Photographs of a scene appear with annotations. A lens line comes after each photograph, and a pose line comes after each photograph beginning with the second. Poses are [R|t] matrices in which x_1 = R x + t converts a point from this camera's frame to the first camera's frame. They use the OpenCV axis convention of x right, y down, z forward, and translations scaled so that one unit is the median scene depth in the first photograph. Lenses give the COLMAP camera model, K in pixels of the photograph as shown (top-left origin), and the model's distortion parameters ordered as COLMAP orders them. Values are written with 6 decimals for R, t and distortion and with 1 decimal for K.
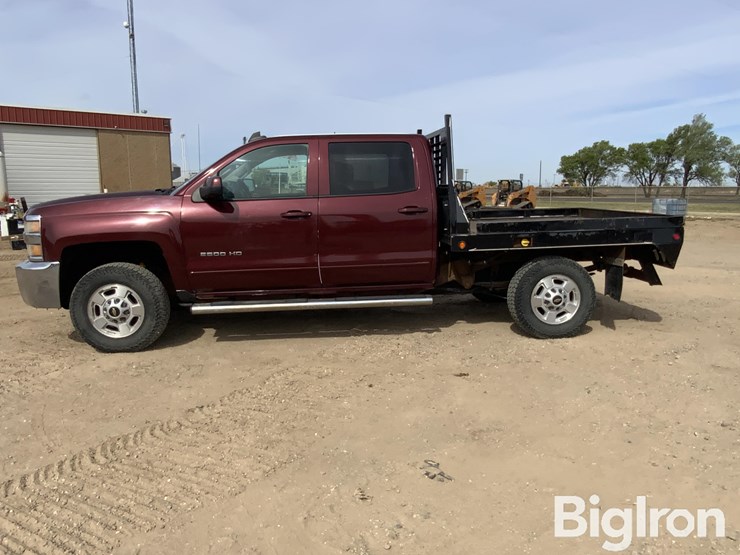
lens RADIAL K [[561.6, 0, 367.7], [0, 561.6, 278.2], [0, 0, 1]] dist [0.065109, -0.092871]
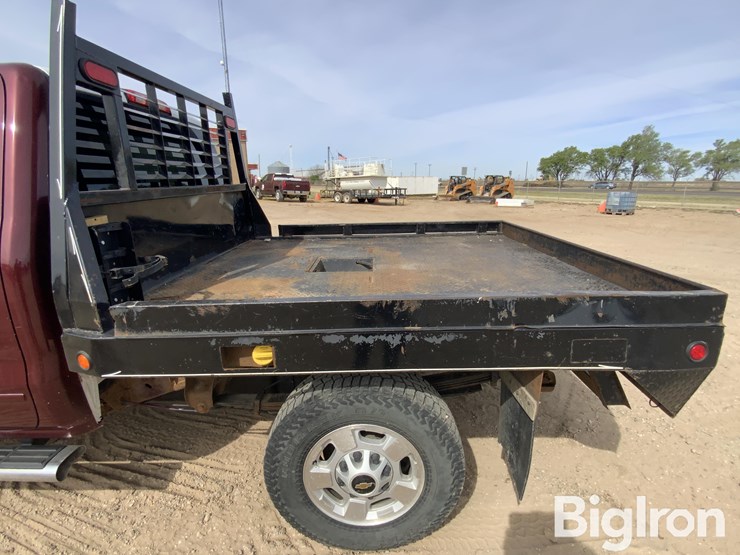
lens RADIAL K [[362.4, 0, 365.3], [0, 362.4, 276.9], [0, 0, 1]] dist [0.026739, -0.022518]
pose [[0.994062, 0.030933, -0.104330, 0.358309], [-0.020333, 0.994661, 0.101172, -0.135640], [0.106903, -0.098450, 0.989383, 0.751609]]
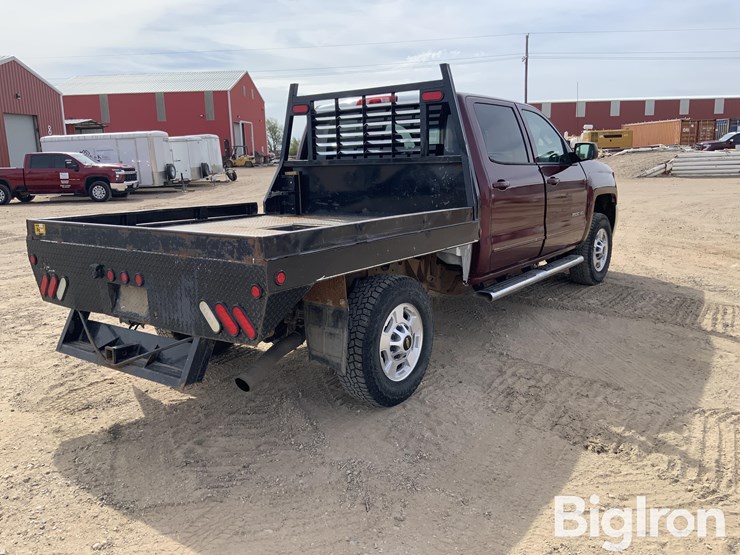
lens RADIAL K [[601.3, 0, 367.8], [0, 601.3, 271.5], [0, 0, 1]] dist [0.078925, -0.133104]
pose [[-0.654542, 0.168590, -0.736988, 0.821246], [-0.088968, 0.950870, 0.296532, -0.294827], [0.750772, 0.259661, -0.607385, 1.717849]]
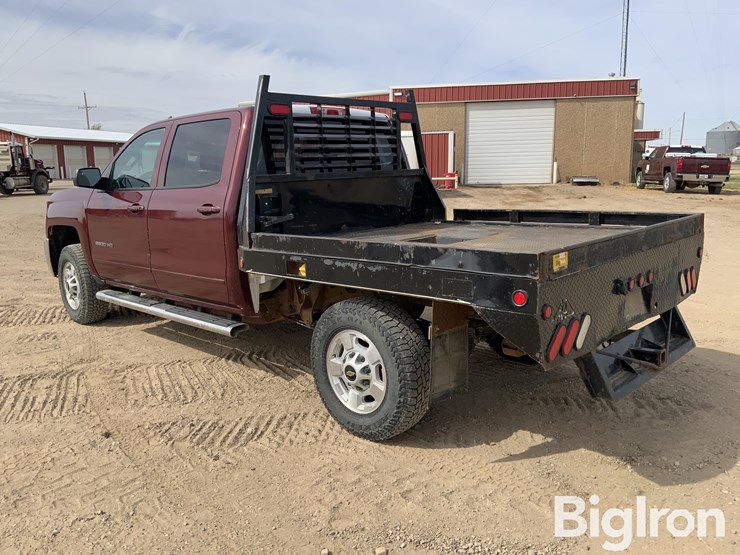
lens RADIAL K [[601.3, 0, 367.8], [0, 601.3, 271.5], [0, 0, 1]] dist [0.078925, -0.133104]
pose [[0.650134, 0.126058, -0.749289, 0.804896], [-0.104879, 0.991590, 0.075823, -0.116041], [0.752546, 0.029290, 0.657888, 0.592029]]
